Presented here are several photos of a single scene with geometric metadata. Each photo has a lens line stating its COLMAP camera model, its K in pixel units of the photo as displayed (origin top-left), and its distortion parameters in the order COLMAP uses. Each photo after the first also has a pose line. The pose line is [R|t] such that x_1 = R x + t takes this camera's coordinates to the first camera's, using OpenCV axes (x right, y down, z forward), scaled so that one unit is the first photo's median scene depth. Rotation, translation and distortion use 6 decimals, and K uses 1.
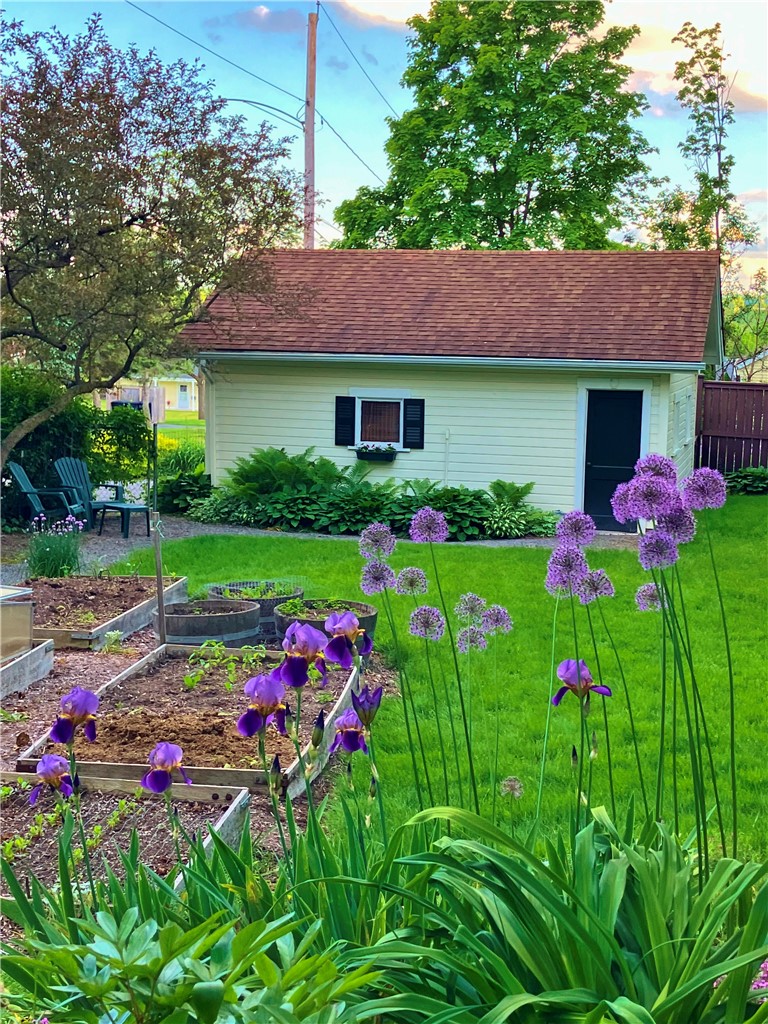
lens RADIAL K [[1416.0, 0, 383.8], [0, 1416.0, 512.9], [0, 0, 1]] dist [0.033511, 0.000000]
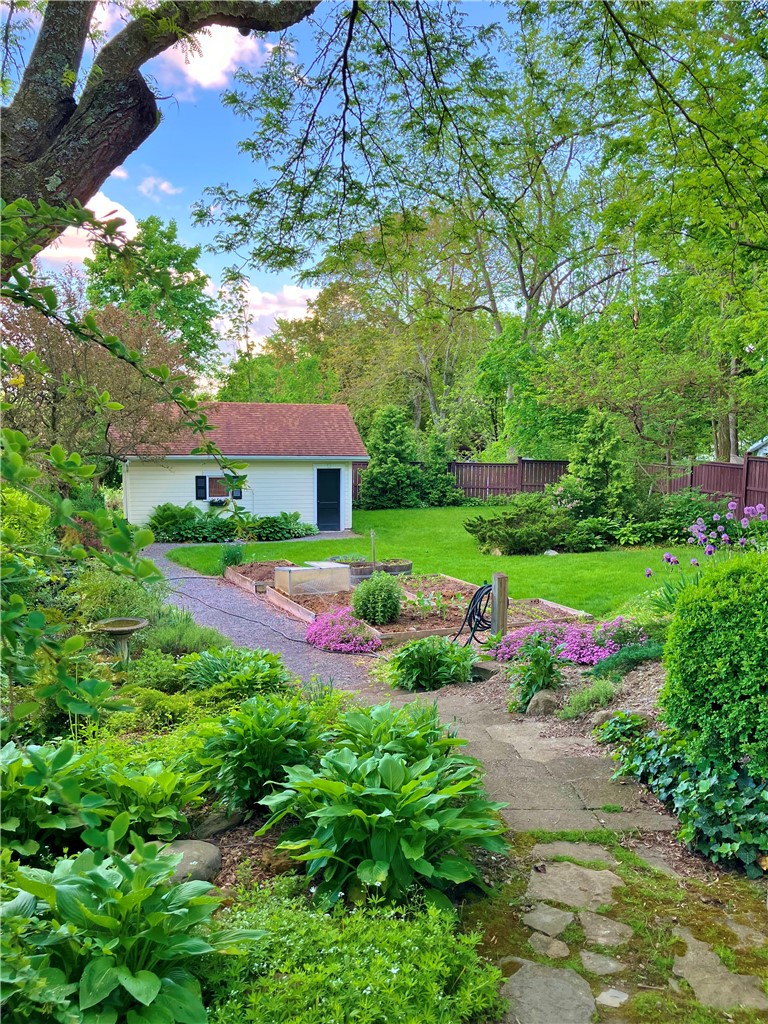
lens RADIAL K [[835.7, 0, 384.5], [0, 835.7, 510.8], [0, 0, 1]] dist [-0.003413, -0.000865]
pose [[0.871366, -0.062648, 0.486617, -0.384069], [0.073062, 0.997324, -0.002432, -0.009738], [-0.485163, 0.037673, 0.873612, -0.172026]]
